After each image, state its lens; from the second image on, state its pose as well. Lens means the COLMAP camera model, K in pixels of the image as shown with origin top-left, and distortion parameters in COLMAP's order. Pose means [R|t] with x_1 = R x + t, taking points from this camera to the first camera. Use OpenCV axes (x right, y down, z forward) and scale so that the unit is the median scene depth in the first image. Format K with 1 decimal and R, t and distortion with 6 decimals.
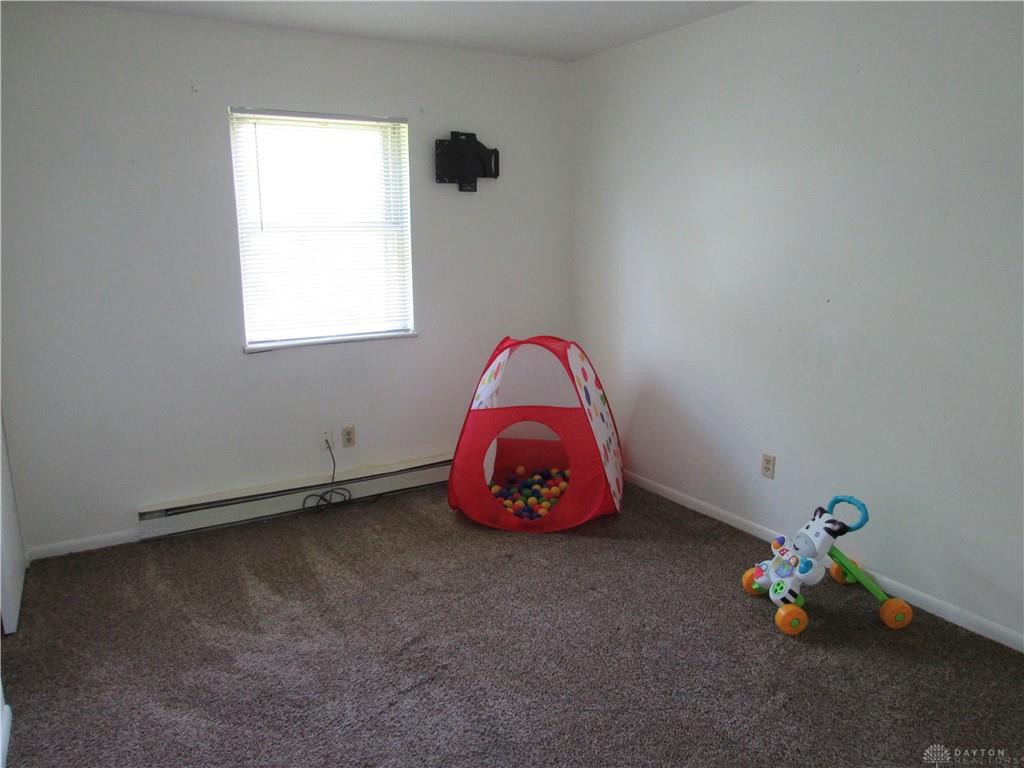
lens RADIAL K [[739.9, 0, 512.7], [0, 739.9, 388.5], [0, 0, 1]] dist [-0.016314, -0.001873]
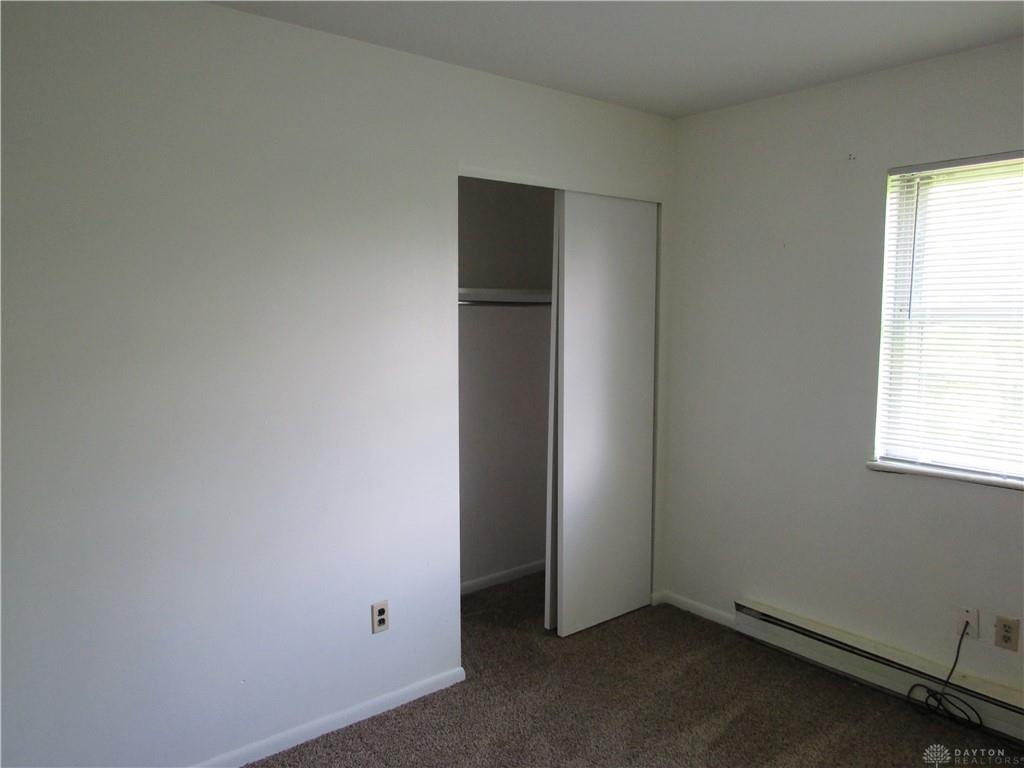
lens RADIAL K [[739.9, 0, 512.7], [0, 739.9, 388.5], [0, 0, 1]] dist [-0.016314, -0.001873]
pose [[0.154708, 0.109897, -0.981829, 0.359168], [-0.212087, 0.974319, 0.075638, -0.113505], [0.964927, 0.196531, 0.174042, 0.477119]]
